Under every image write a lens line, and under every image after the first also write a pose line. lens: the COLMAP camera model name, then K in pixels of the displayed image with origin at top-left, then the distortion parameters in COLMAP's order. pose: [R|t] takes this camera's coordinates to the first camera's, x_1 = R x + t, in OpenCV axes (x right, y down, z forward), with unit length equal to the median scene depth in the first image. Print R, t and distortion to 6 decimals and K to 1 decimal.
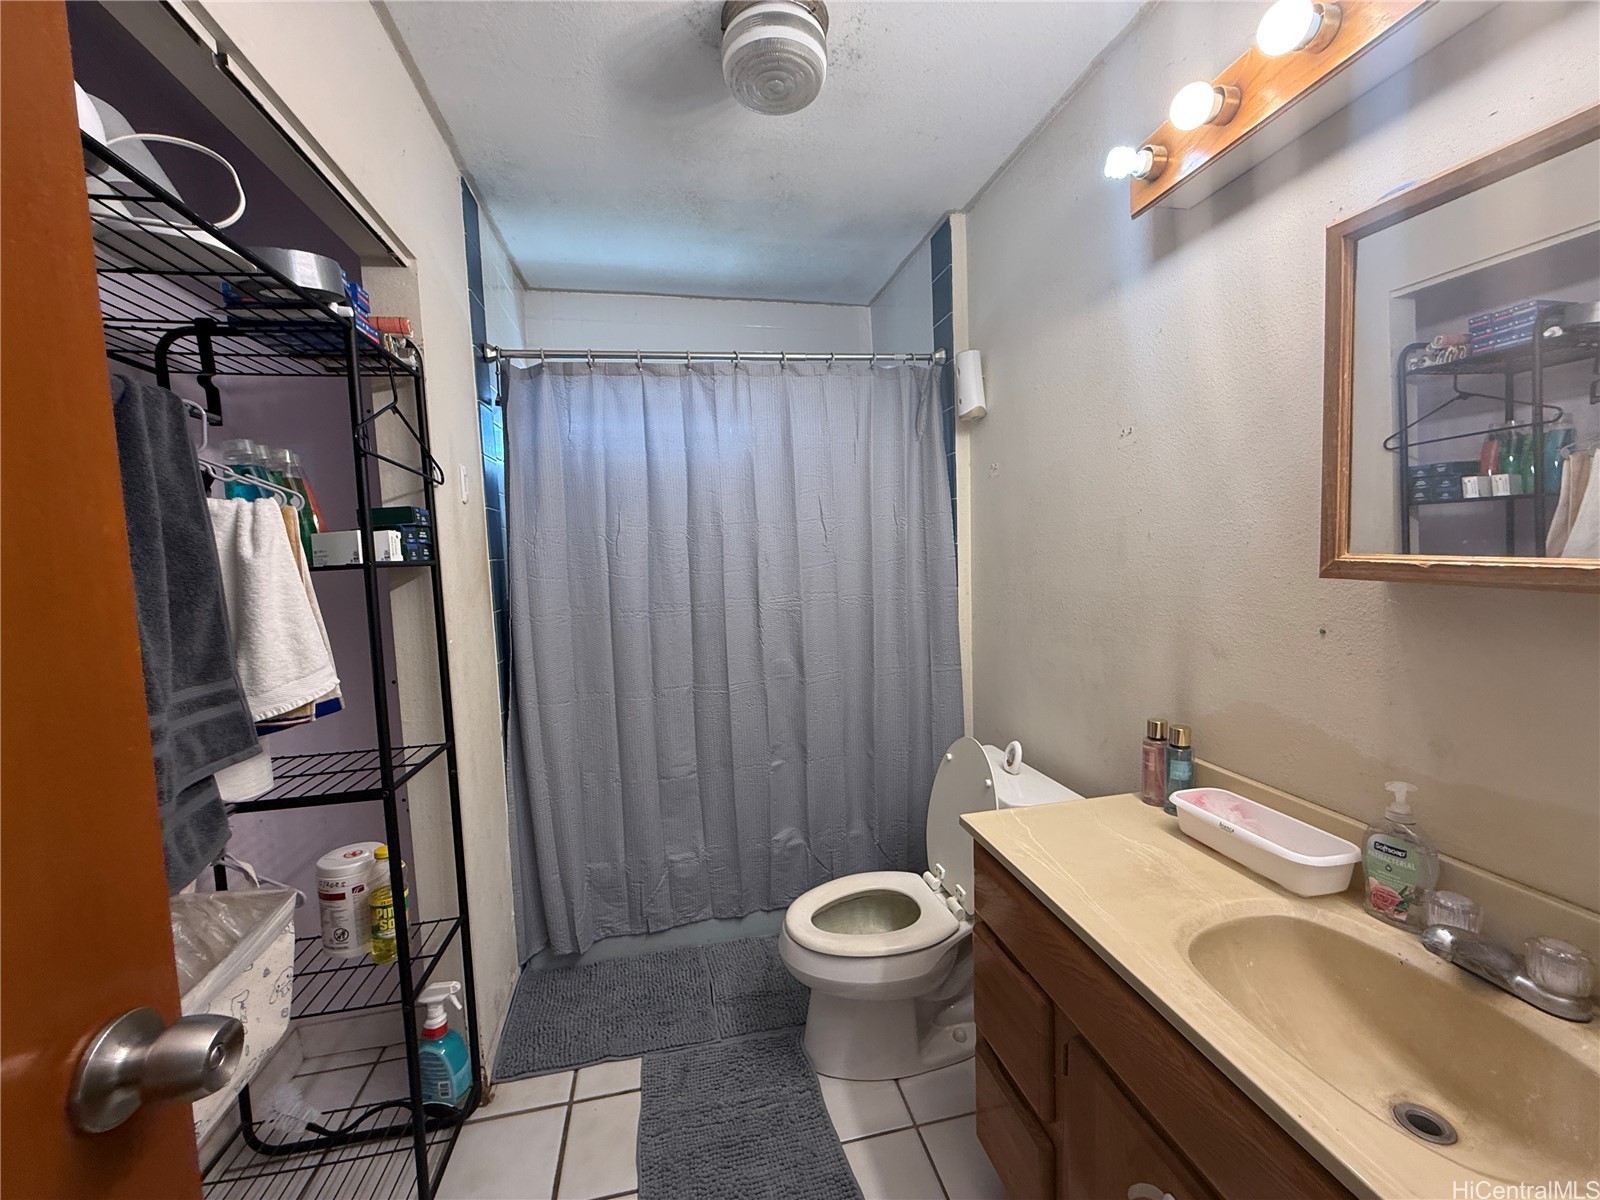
lens RADIAL K [[633.9, 0, 793.5], [0, 633.9, 597.9], [0, 0, 1]] dist [-0.002177, 0.000473]
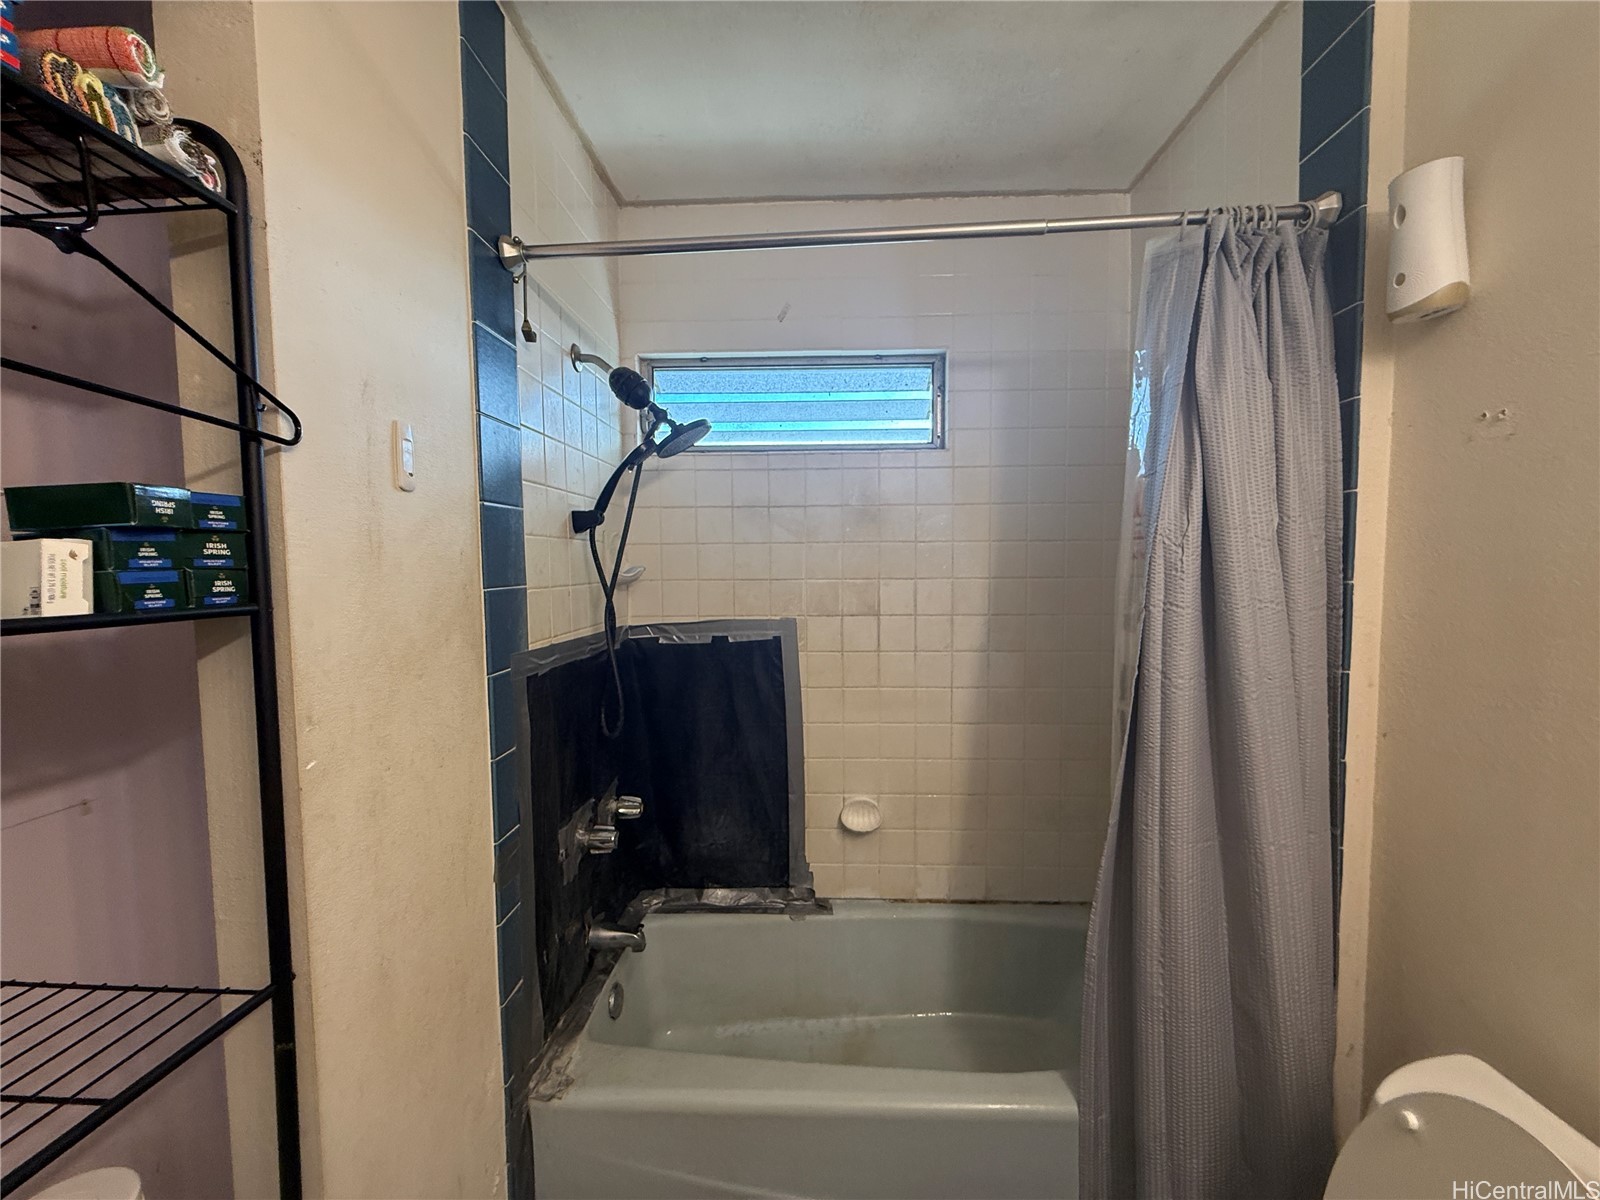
lens RADIAL K [[633.9, 0, 798.9], [0, 633.9, 593.1], [0, 0, 1]] dist [-0.002177, 0.000473]
pose [[0.969384, 0.038728, -0.242476, -0.042230], [-0.043762, 0.998923, -0.015407, -0.055081], [0.241618, 0.025547, 0.970035, 0.454410]]
